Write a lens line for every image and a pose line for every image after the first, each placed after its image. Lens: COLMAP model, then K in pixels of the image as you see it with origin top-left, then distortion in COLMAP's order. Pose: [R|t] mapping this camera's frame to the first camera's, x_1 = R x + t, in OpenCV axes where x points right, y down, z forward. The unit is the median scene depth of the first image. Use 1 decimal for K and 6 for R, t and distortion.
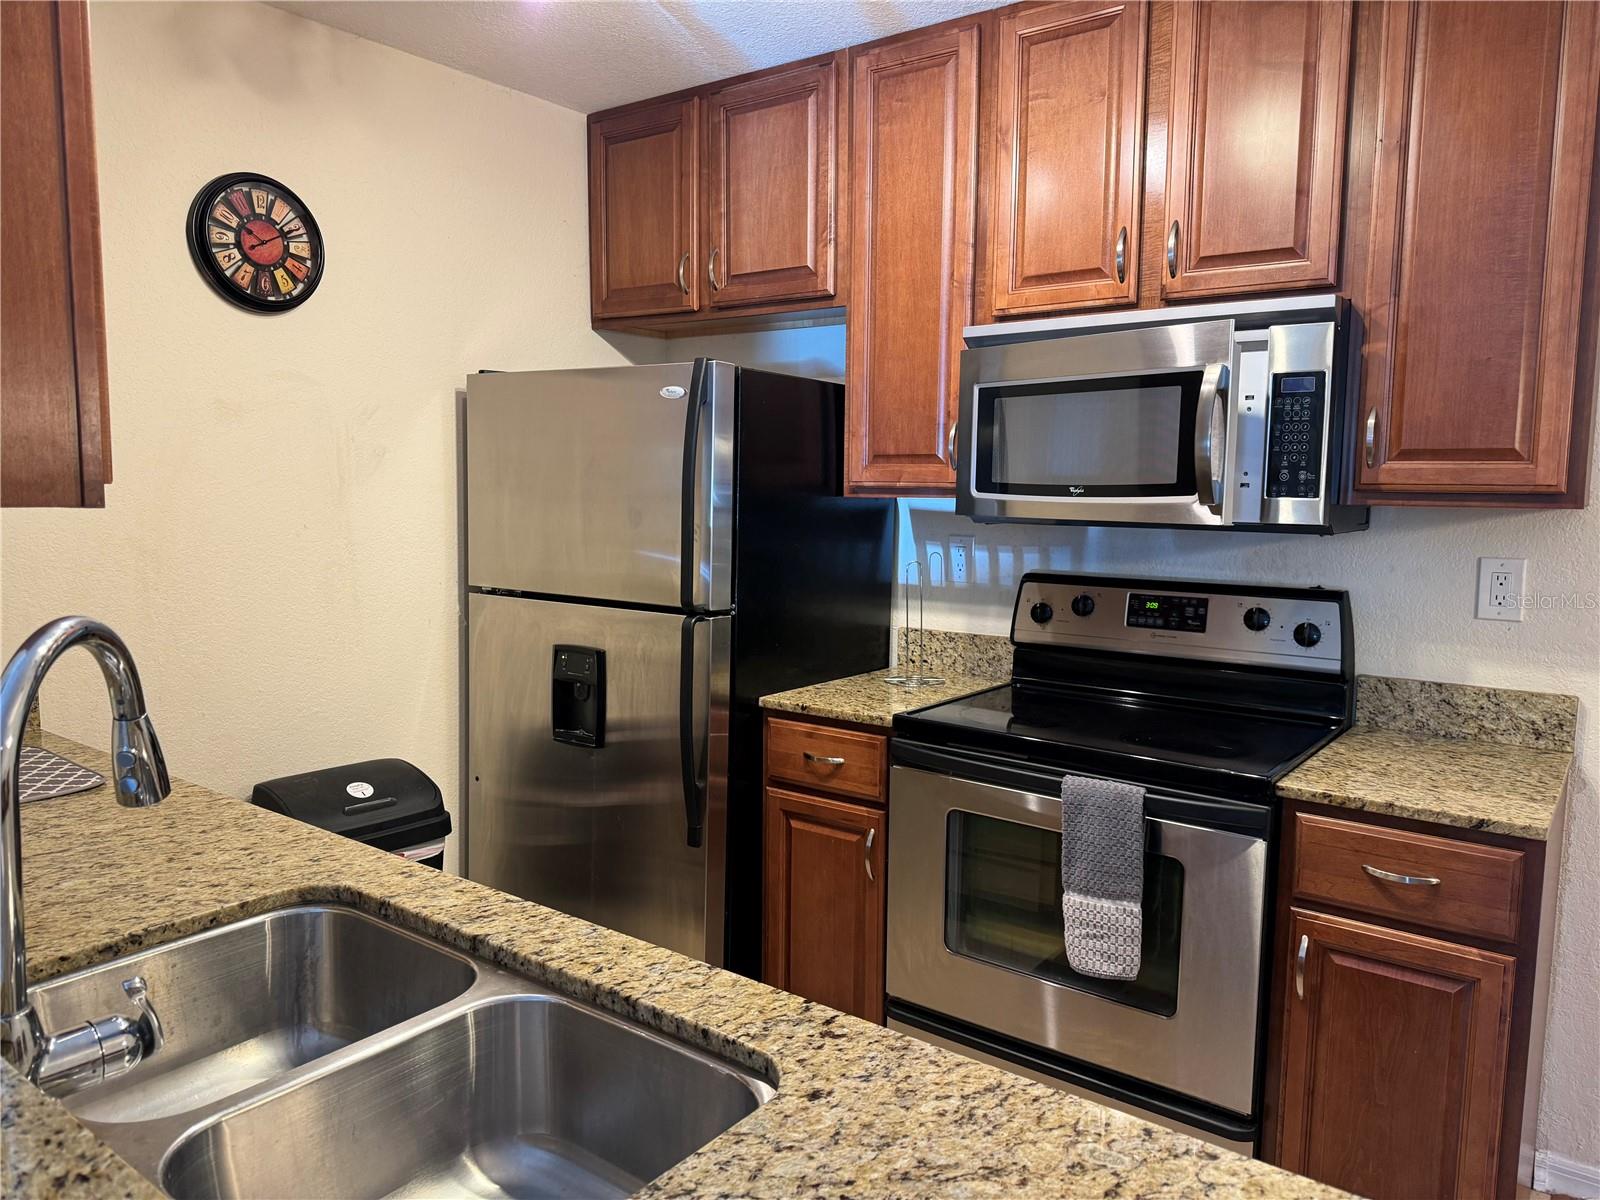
lens RADIAL K [[1133.7, 0, 792.1], [0, 1133.7, 600.3], [0, 0, 1]] dist [0.011691, -0.028279]
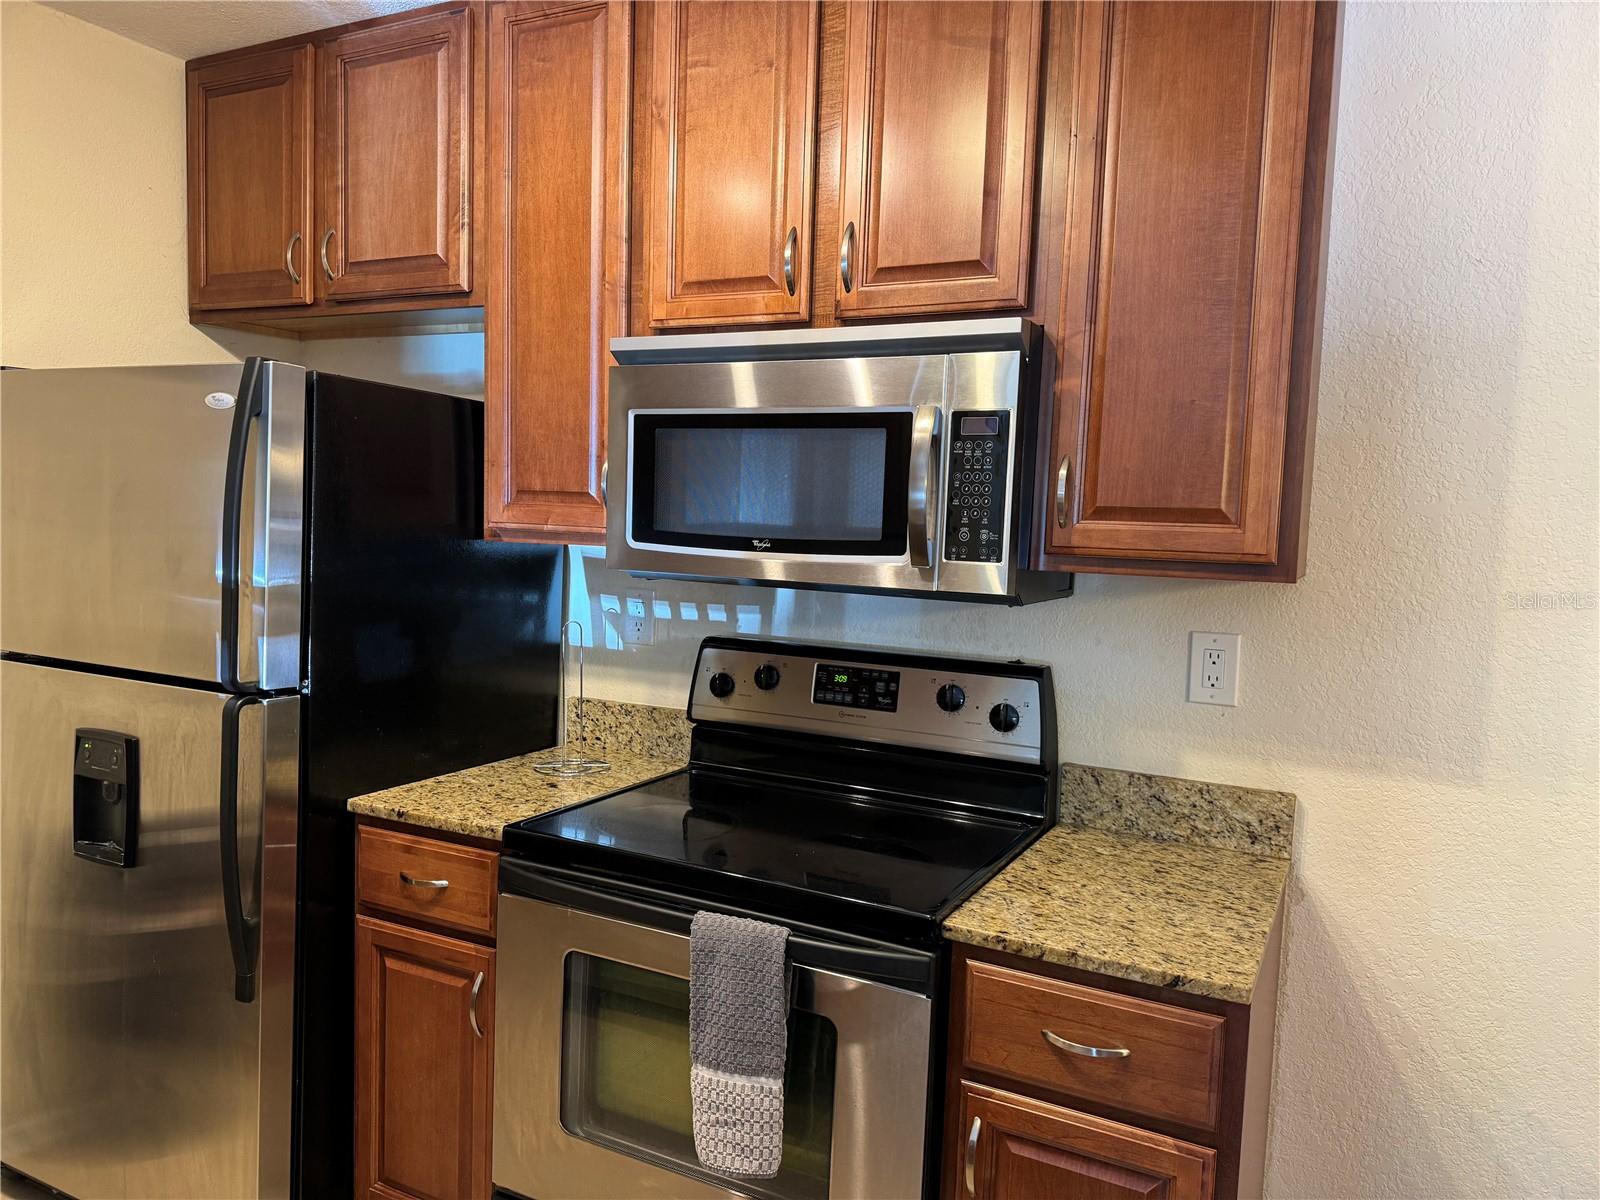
lens RADIAL K [[1133.7, 0, 802.7], [0, 1133.7, 599.2], [0, 0, 1]] dist [0.011691, -0.028279]
pose [[0.984287, 0.010398, 0.176272, 0.154627], [-0.006151, 0.999678, -0.024621, -0.037243], [-0.176471, 0.023150, 0.984034, 0.191237]]
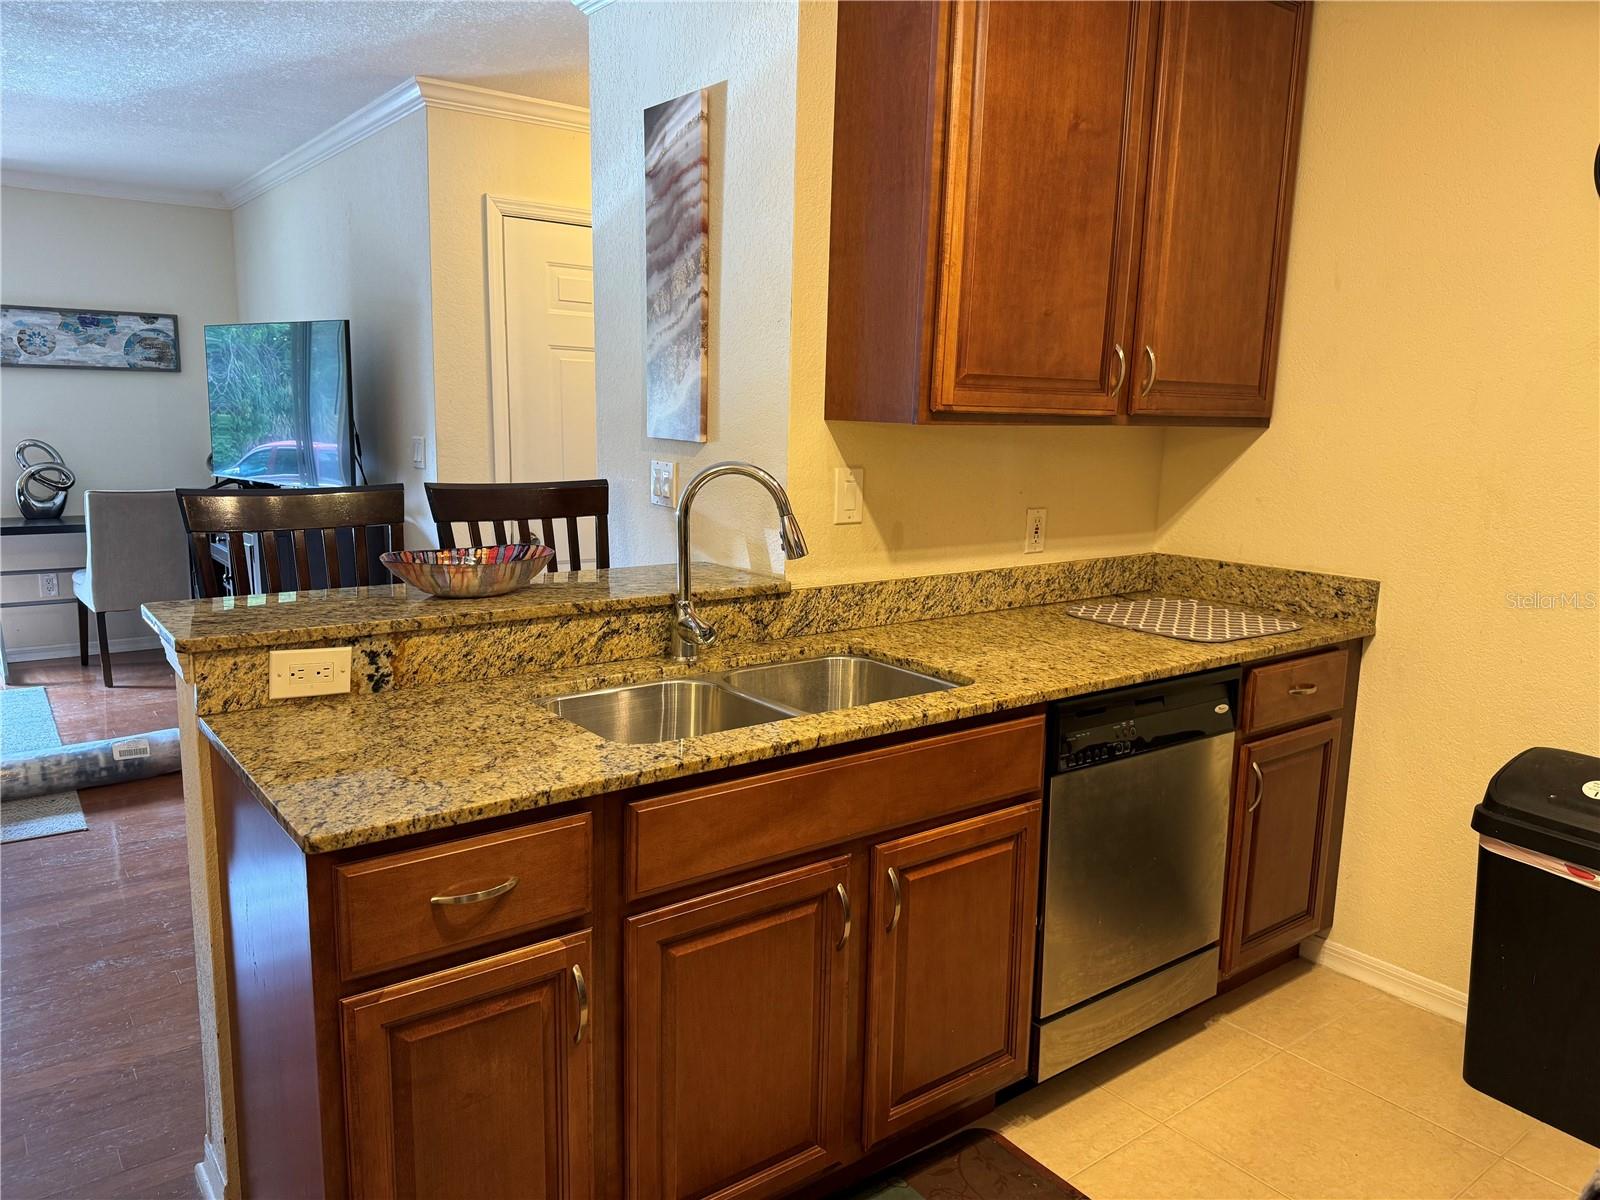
lens RADIAL K [[1133.7, 0, 801.6], [0, 1133.7, 599.4], [0, 0, 1]] dist [0.011691, -0.028279]
pose [[-0.270268, 0.142791, -0.952138, 1.451251], [-0.134758, 0.973596, 0.184260, -0.133812], [0.953308, 0.178108, -0.243890, 1.566779]]
